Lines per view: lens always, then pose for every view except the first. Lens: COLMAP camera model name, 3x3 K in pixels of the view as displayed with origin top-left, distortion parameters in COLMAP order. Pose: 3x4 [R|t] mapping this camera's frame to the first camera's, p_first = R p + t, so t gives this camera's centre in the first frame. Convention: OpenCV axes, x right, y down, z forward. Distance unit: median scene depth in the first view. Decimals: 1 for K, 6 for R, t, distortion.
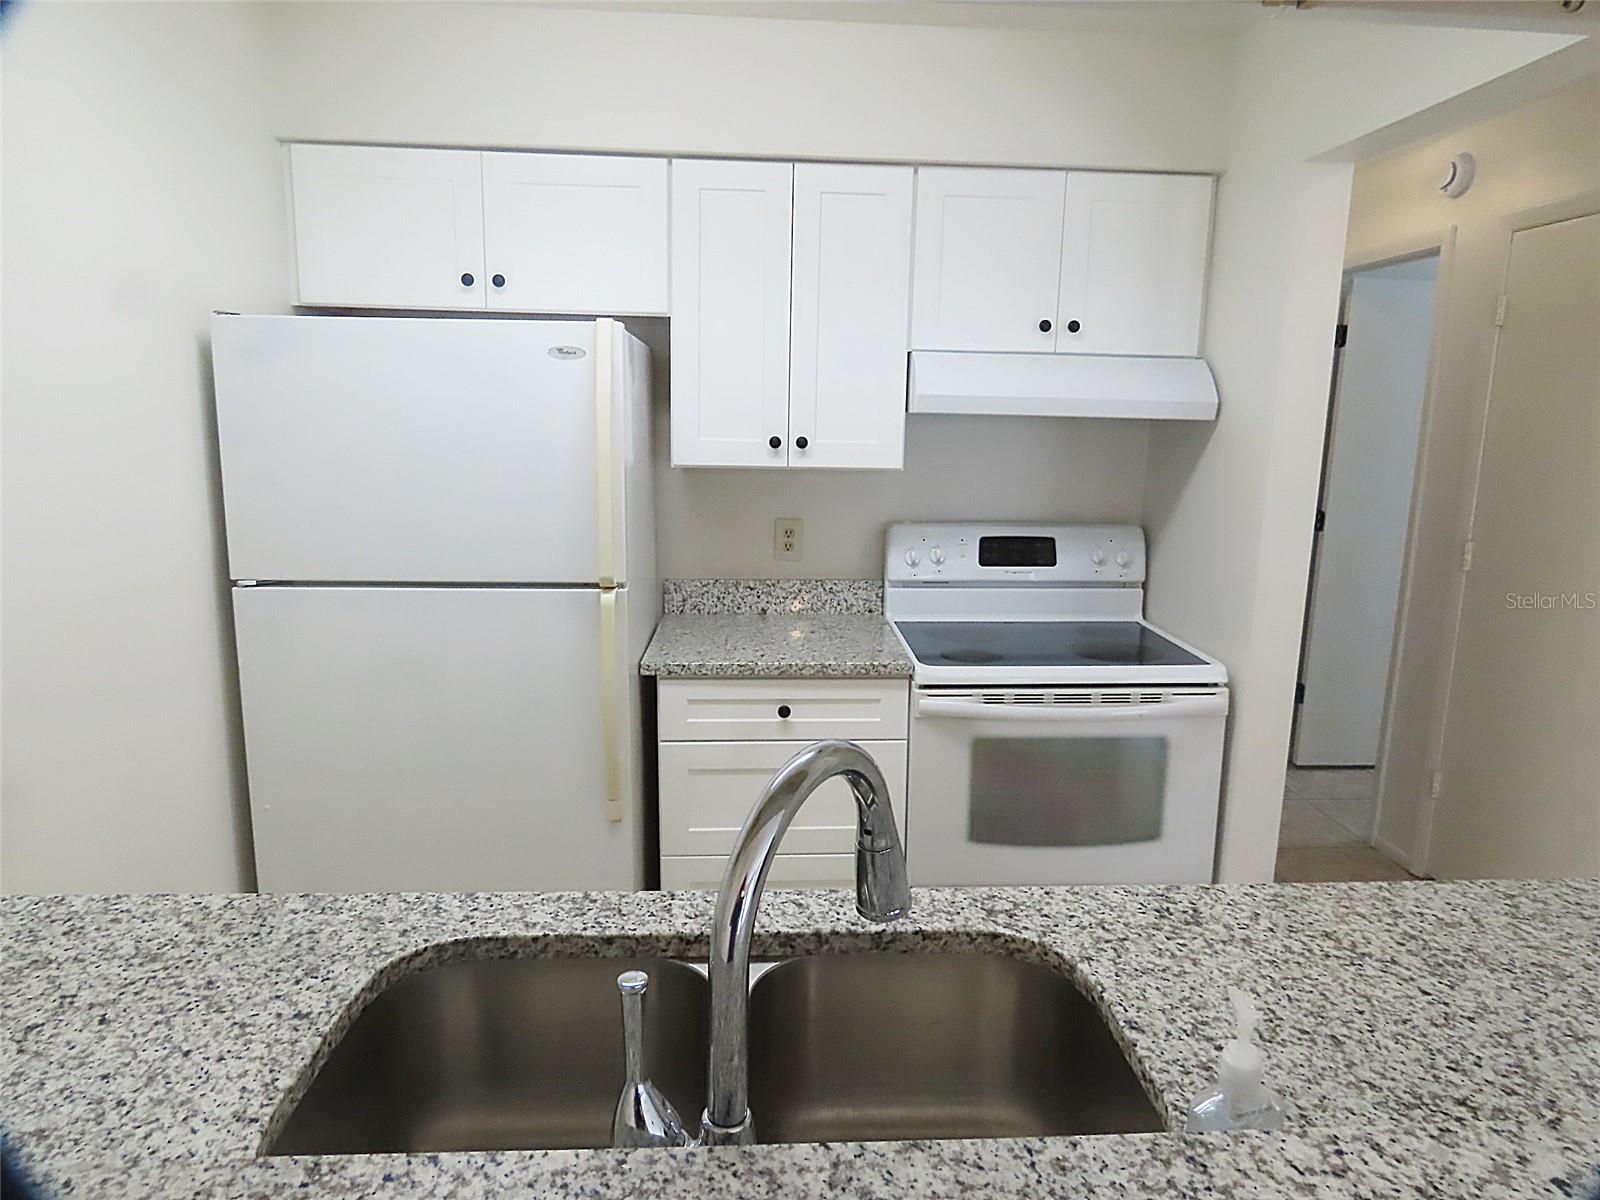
lens RADIAL K [[1013.1, 0, 802.8], [0, 1013.1, 599.6], [0, 0, 1]] dist [0.000235, -0.001680]
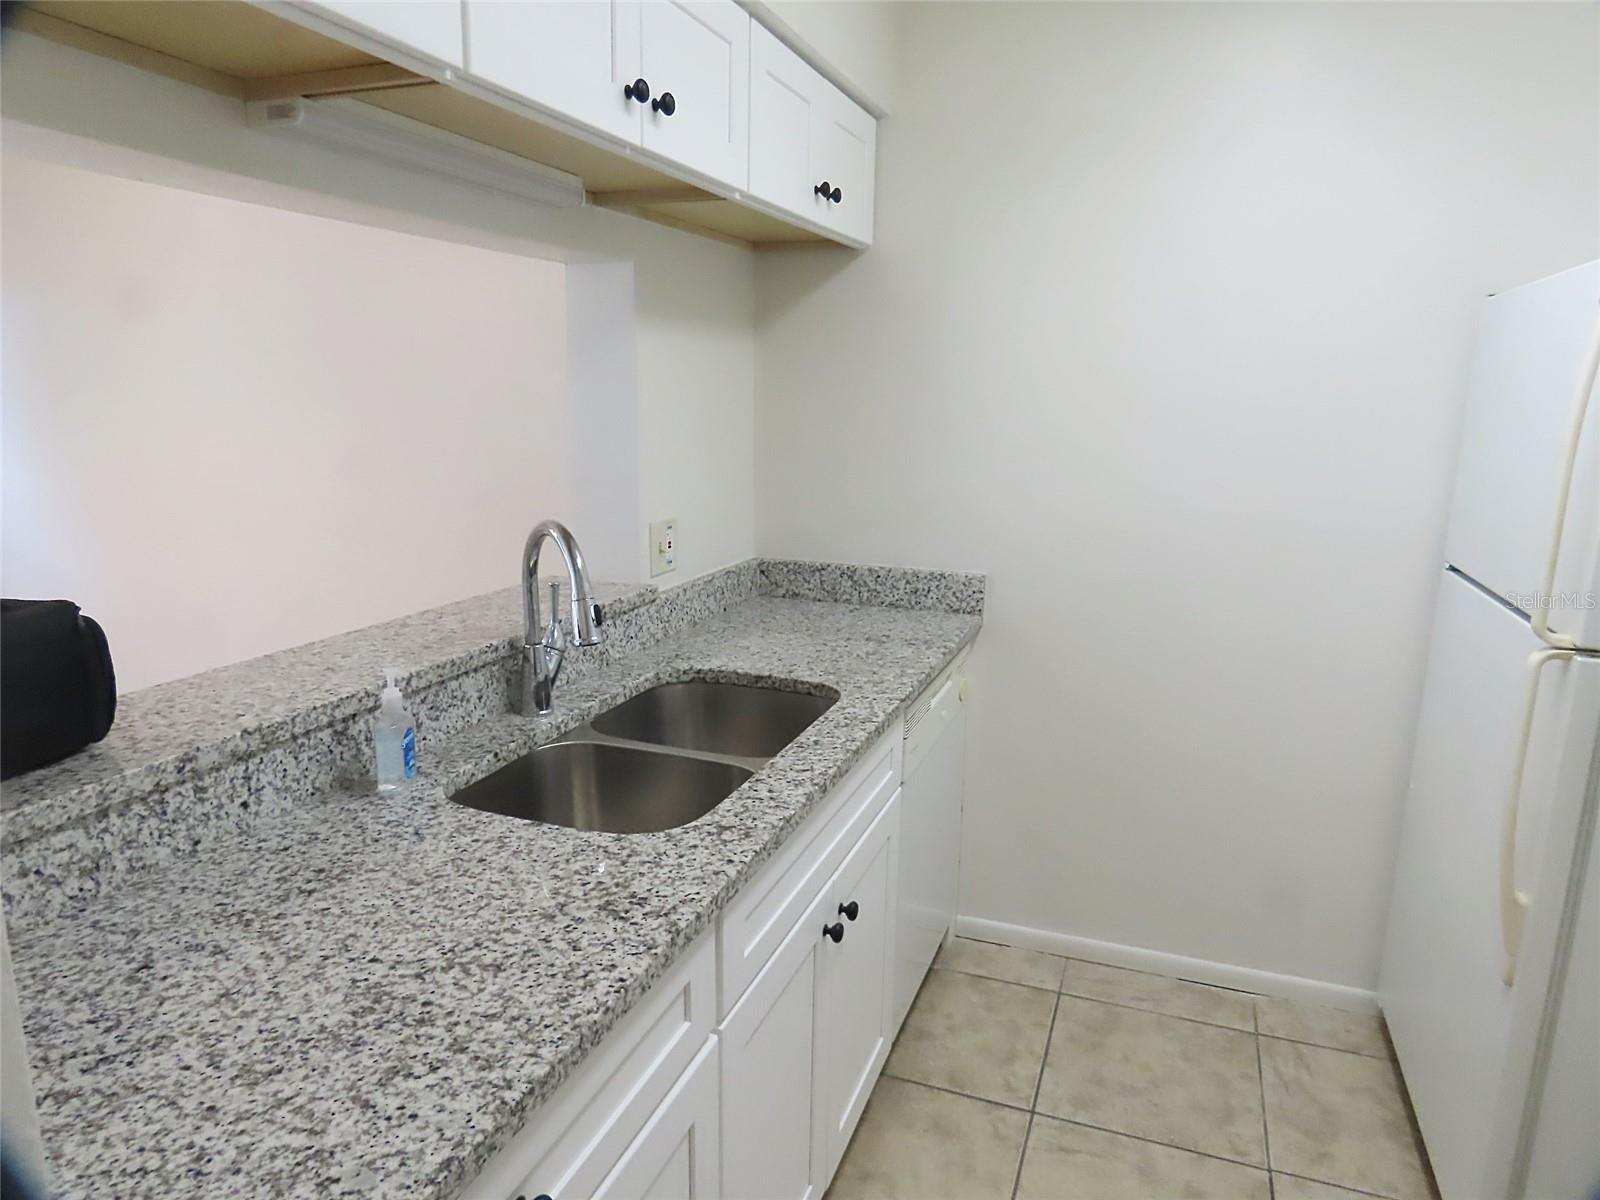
lens RADIAL K [[1013.1, 0, 800.6], [0, 1013.1, 602.0], [0, 0, 1]] dist [0.000235, -0.001680]
pose [[-0.412735, 0.162940, -0.896158, 1.227031], [-0.182652, 0.949079, 0.256685, -0.242002], [0.892350, 0.269628, -0.361957, 1.585829]]
